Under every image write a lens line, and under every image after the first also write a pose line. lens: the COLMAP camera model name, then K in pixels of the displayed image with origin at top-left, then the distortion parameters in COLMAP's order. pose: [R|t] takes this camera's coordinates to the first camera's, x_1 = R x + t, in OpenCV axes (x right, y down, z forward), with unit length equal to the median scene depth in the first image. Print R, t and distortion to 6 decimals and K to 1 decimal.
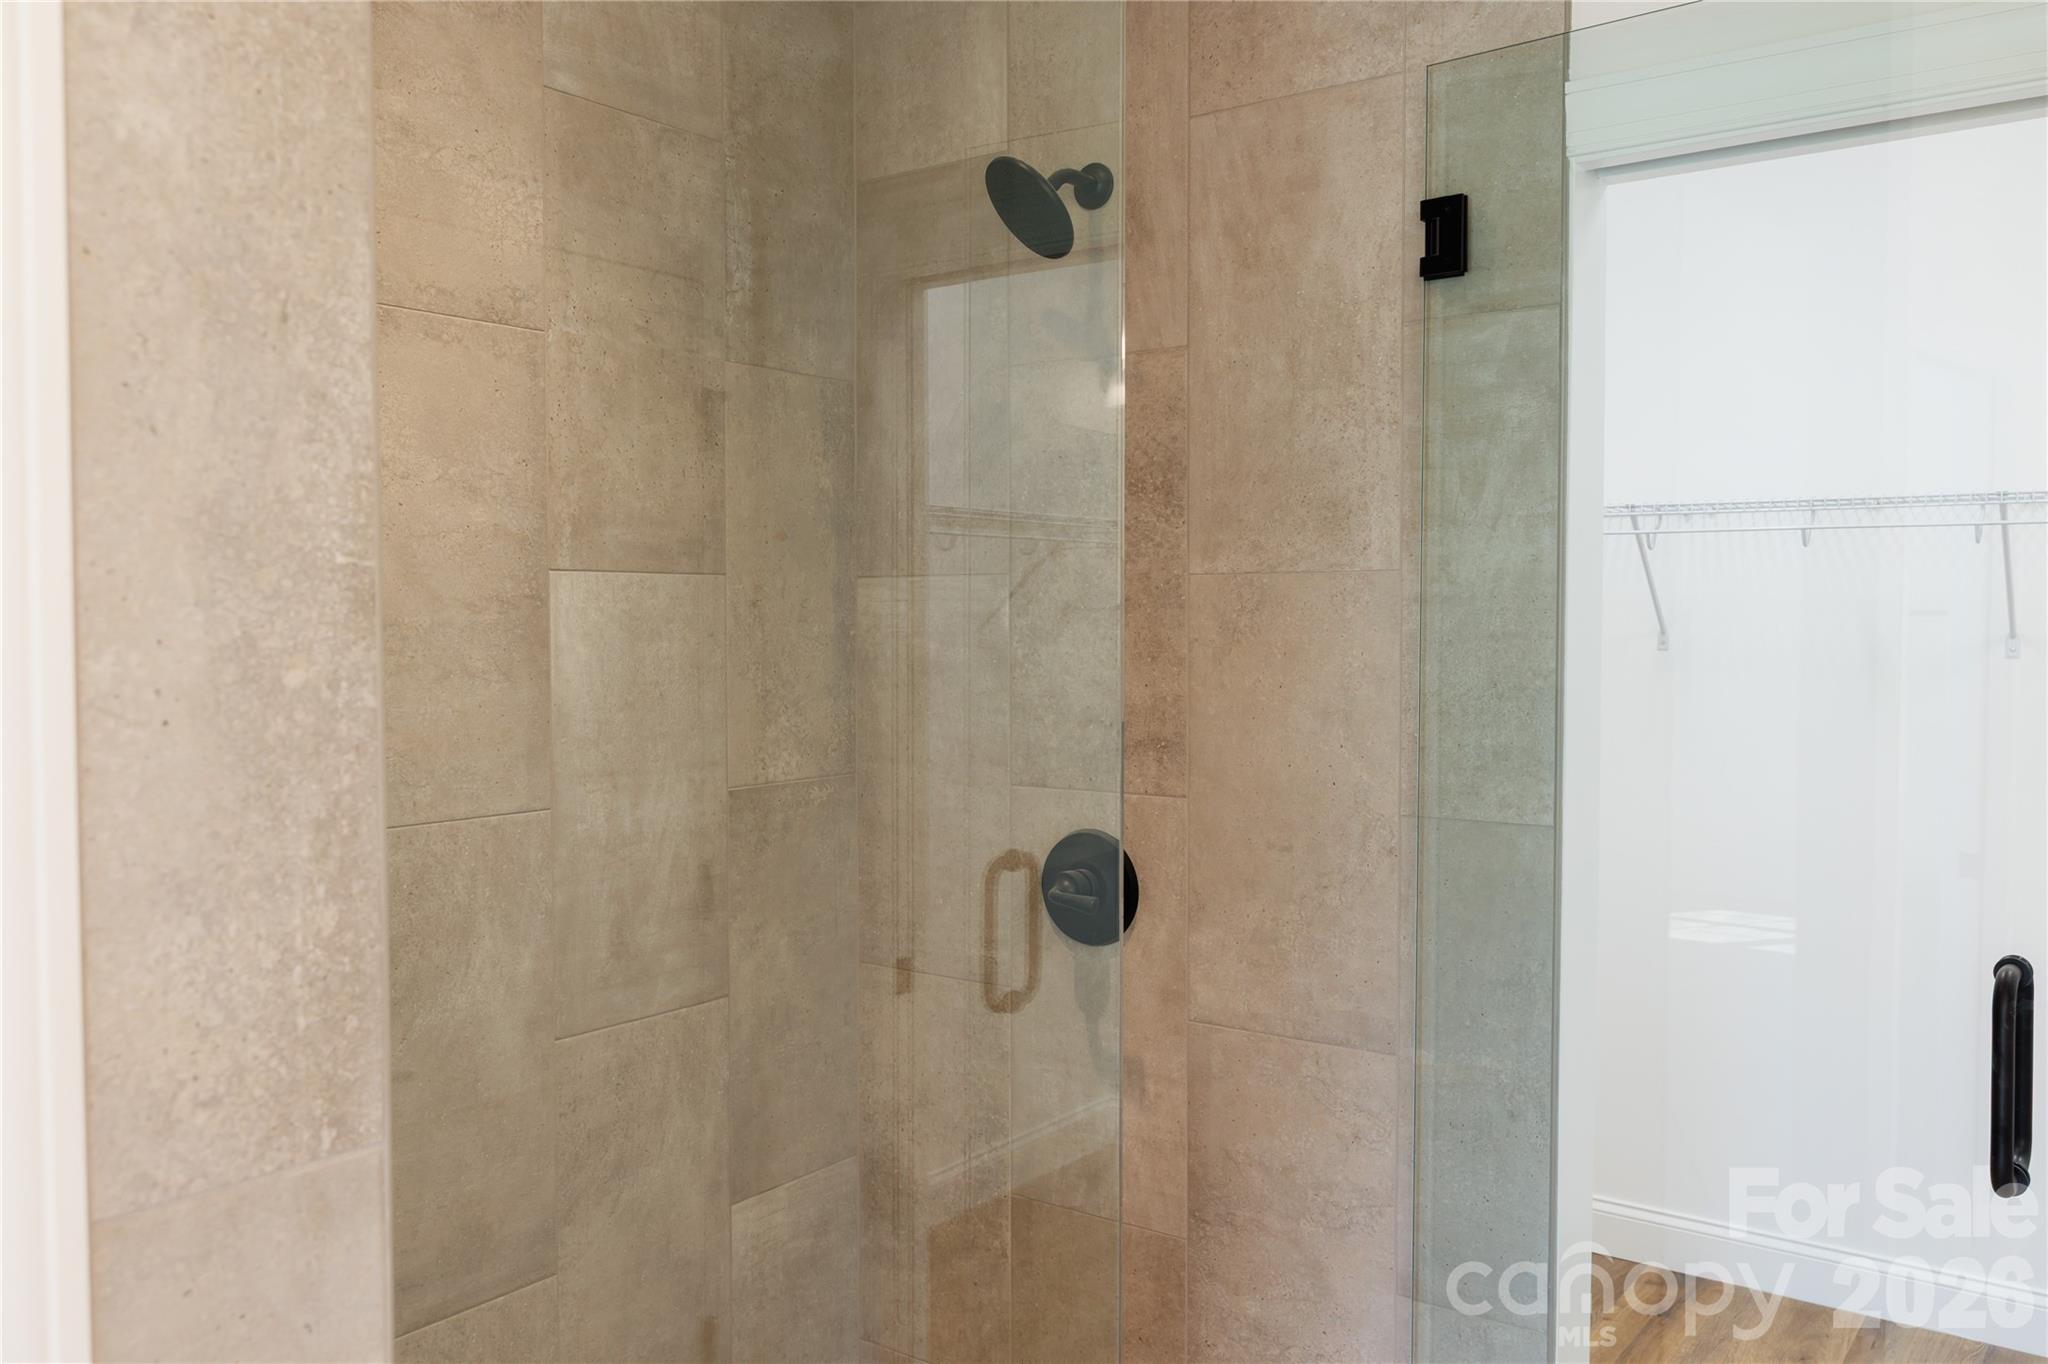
lens RADIAL K [[1498.1, 0, 1024.0], [0, 1498.1, 682.0], [0, 0, 1]] dist [0.009704, -0.002266]
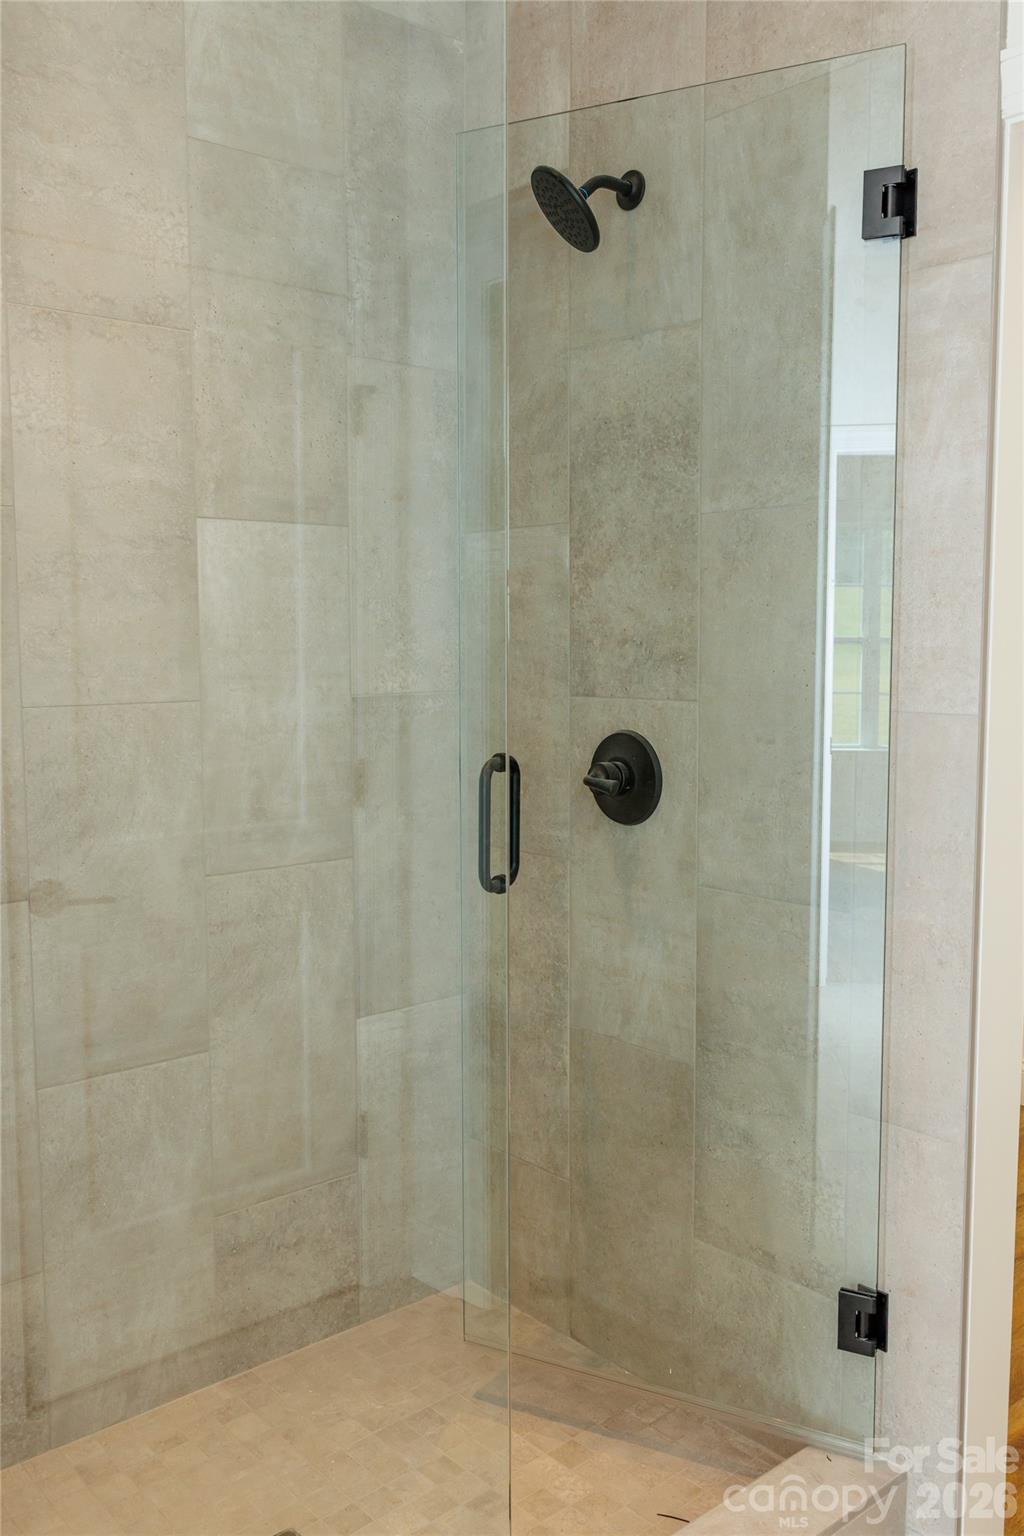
lens RADIAL K [[1241.1, 0, 512.1], [0, 1241.1, 741.2], [0, 0, 1]] dist [0.009578, -0.008296]
pose [[0.977955, 0.018365, -0.208004, 0.173722], [-0.007780, 0.998638, 0.051593, 0.059632], [0.208669, -0.048838, 0.976766, -0.007092]]
